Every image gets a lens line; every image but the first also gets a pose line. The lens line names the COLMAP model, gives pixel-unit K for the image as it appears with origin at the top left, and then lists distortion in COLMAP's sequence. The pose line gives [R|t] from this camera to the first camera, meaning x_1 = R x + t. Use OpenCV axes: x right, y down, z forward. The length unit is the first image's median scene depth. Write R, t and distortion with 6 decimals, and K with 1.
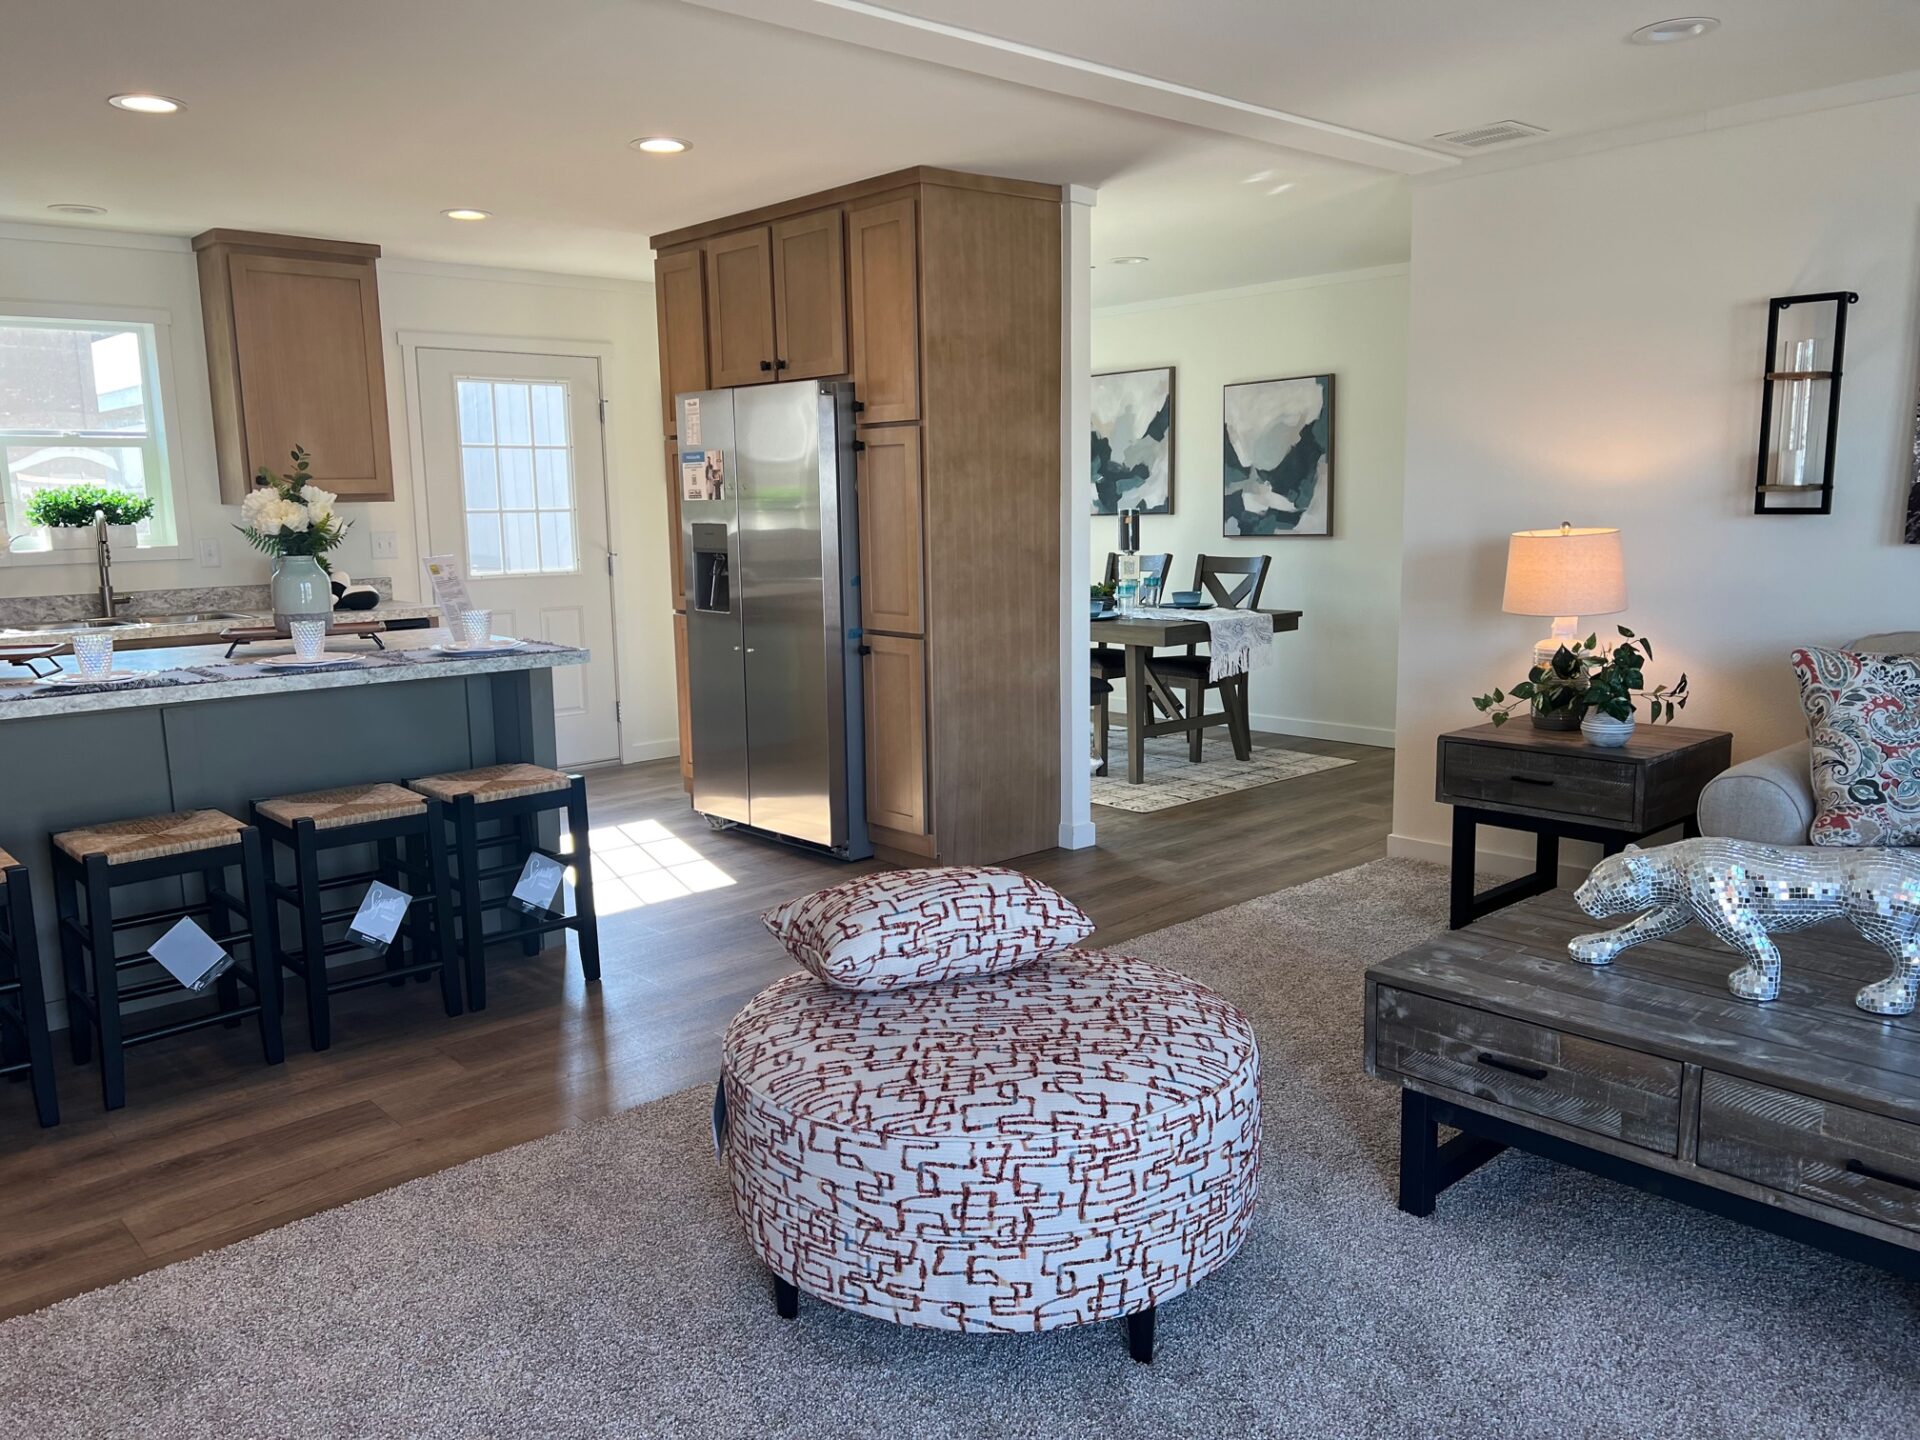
lens RADIAL K [[1436.3, 0, 945.3], [0, 1436.3, 736.9], [0, 0, 1]] dist [0.049555, -0.062265]
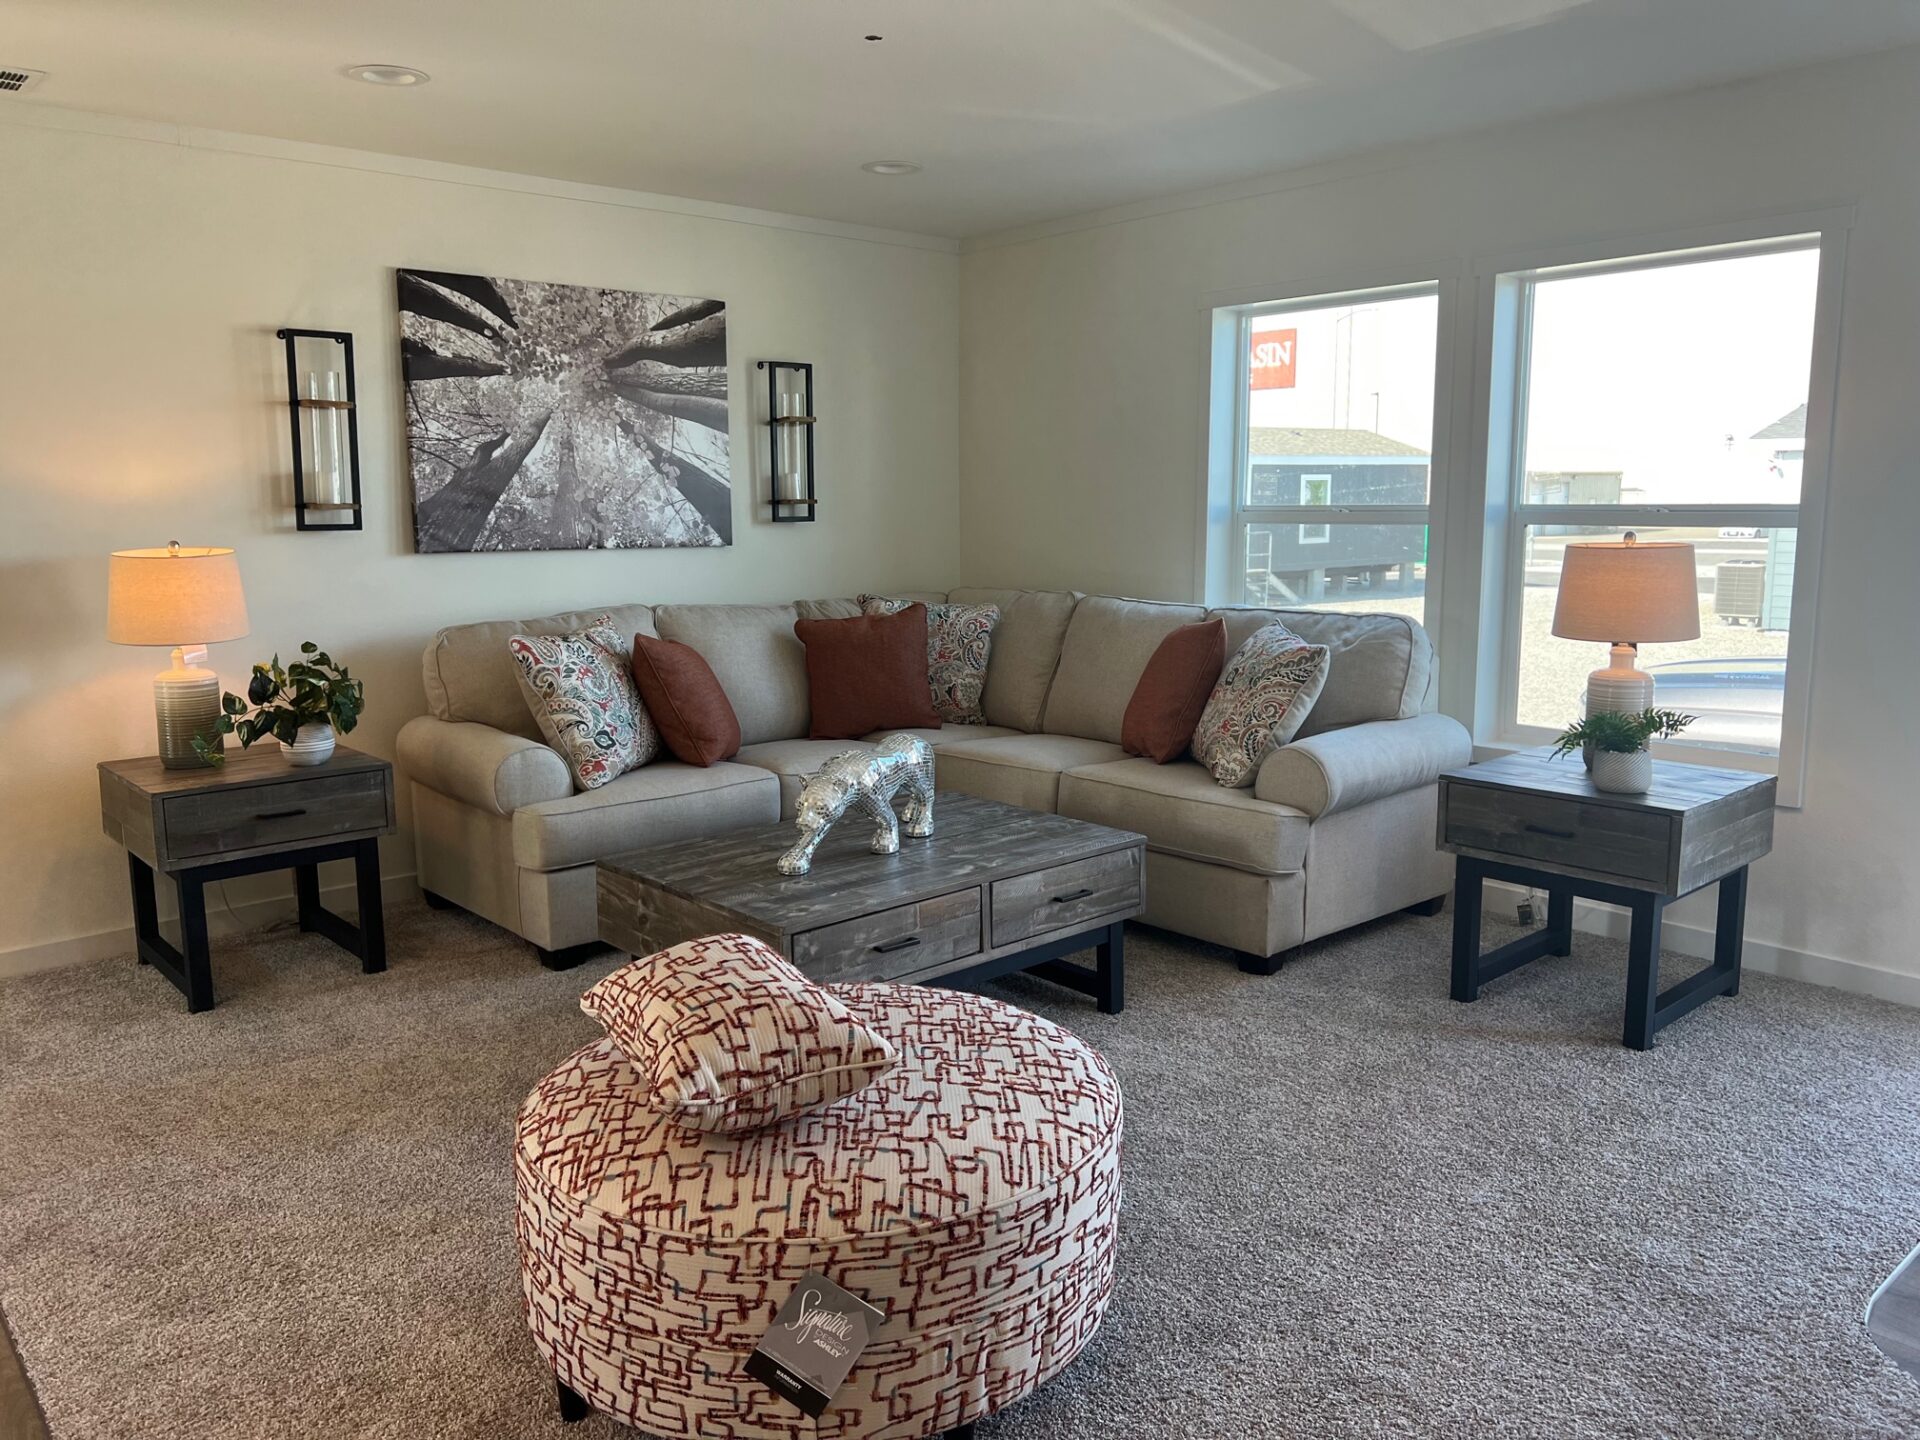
lens RADIAL K [[1436.3, 0, 952.5], [0, 1436.3, 715.5], [0, 0, 1]] dist [0.049555, -0.062265]
pose [[0.002283, -0.133970, 0.990983, -0.383057], [0.173338, 0.976037, 0.131550, -0.059437], [-0.984860, 0.171475, 0.025451, 0.399540]]
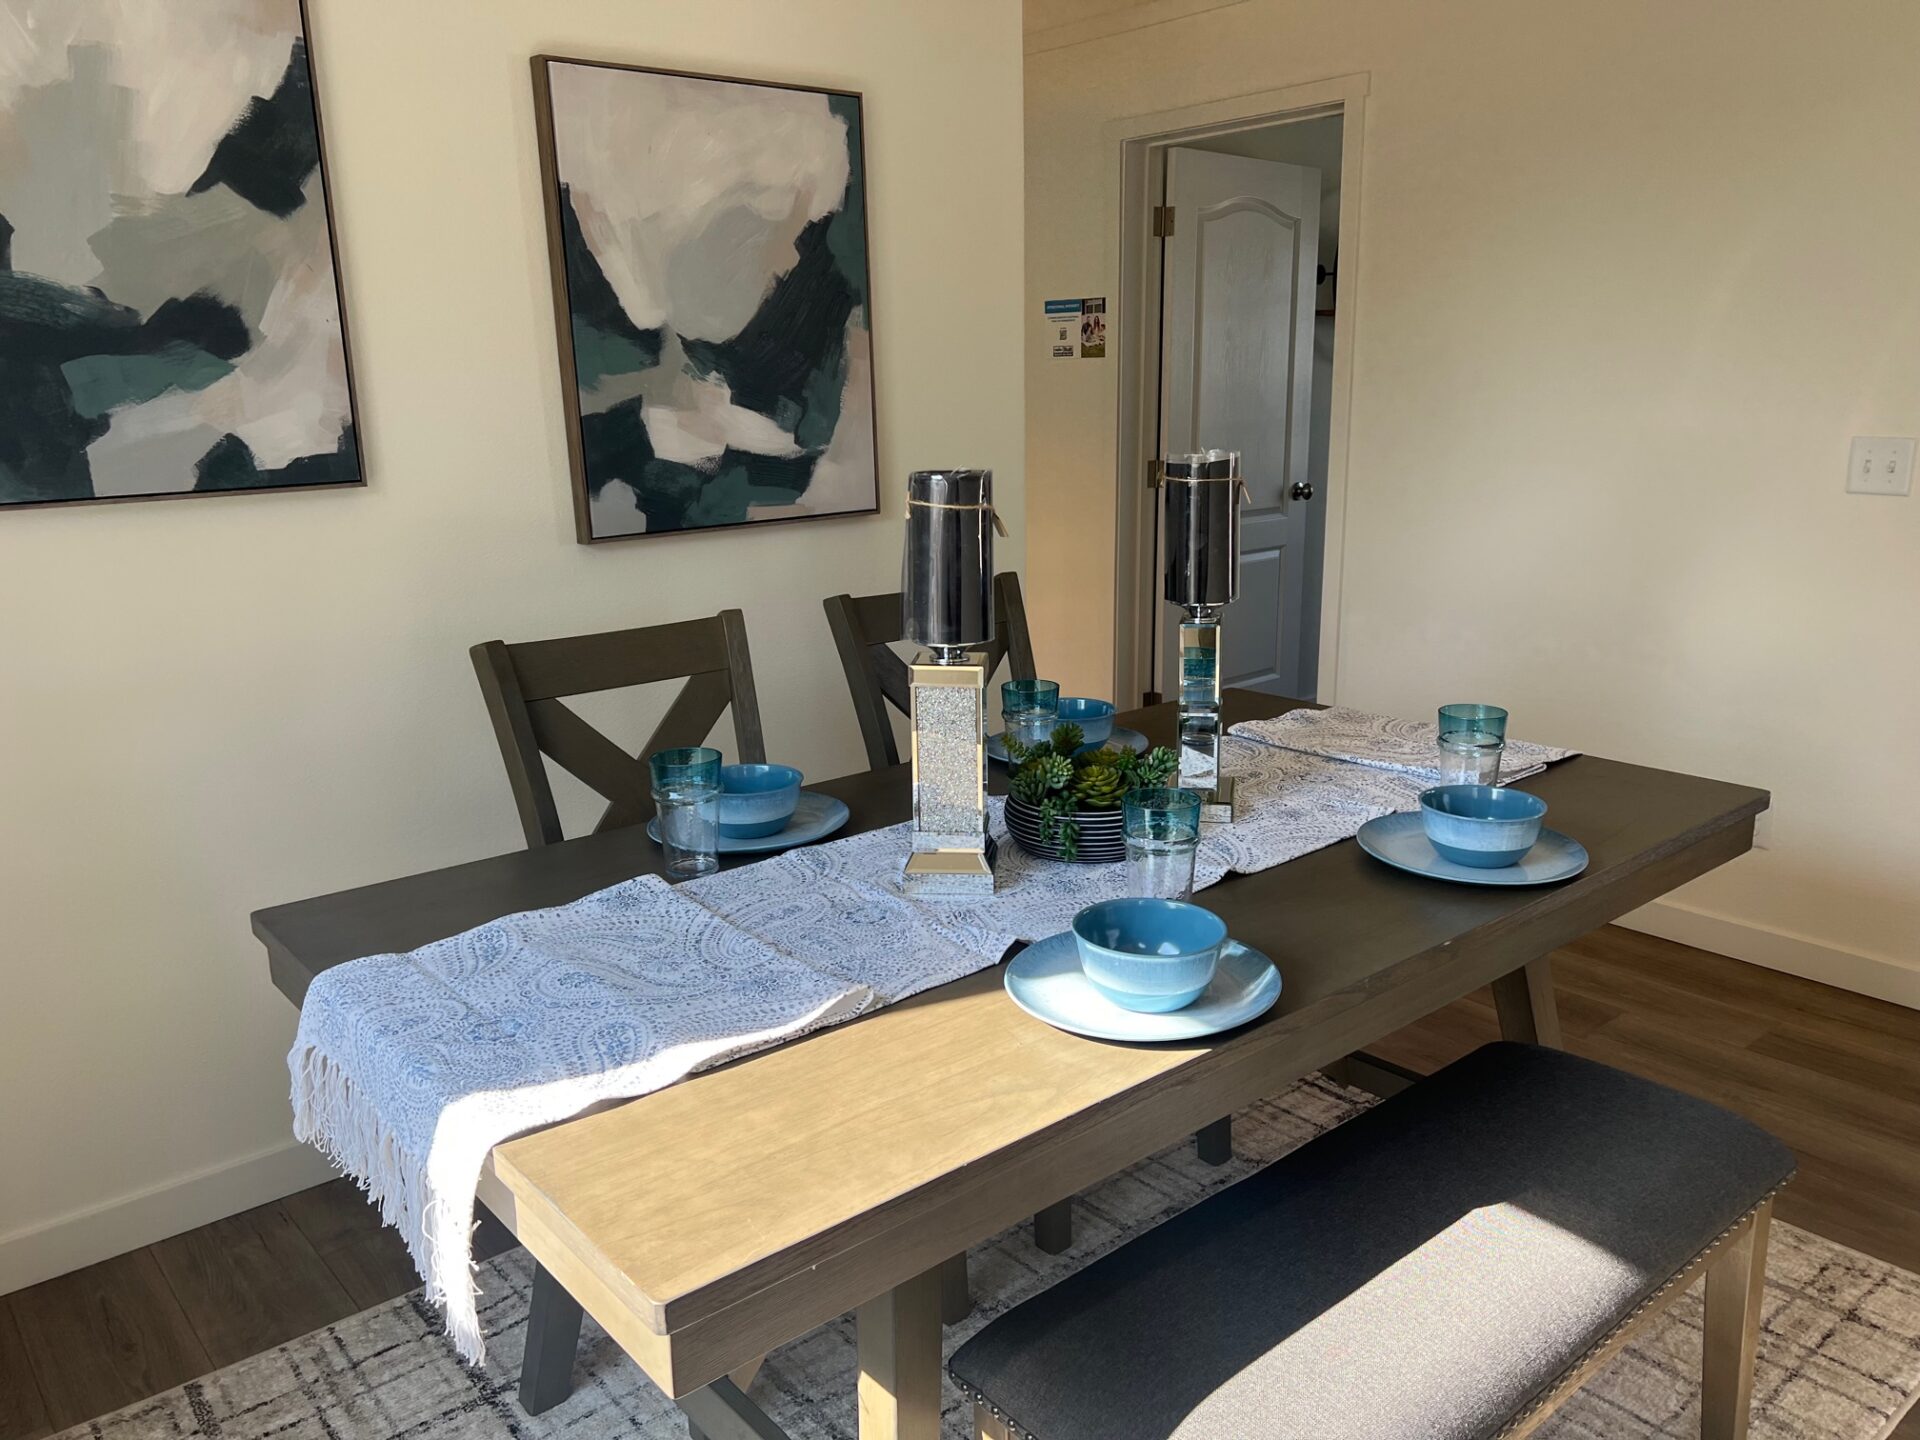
lens RADIAL K [[1436.3, 0, 954.1], [0, 1436.3, 721.8], [0, 0, 1]] dist [0.049555, -0.062265]
pose [[0.047408, -0.209584, 0.976641, -0.193050], [0.187178, 0.962284, 0.197417, -0.216980], [-0.981181, 0.173446, 0.084849, 1.307426]]
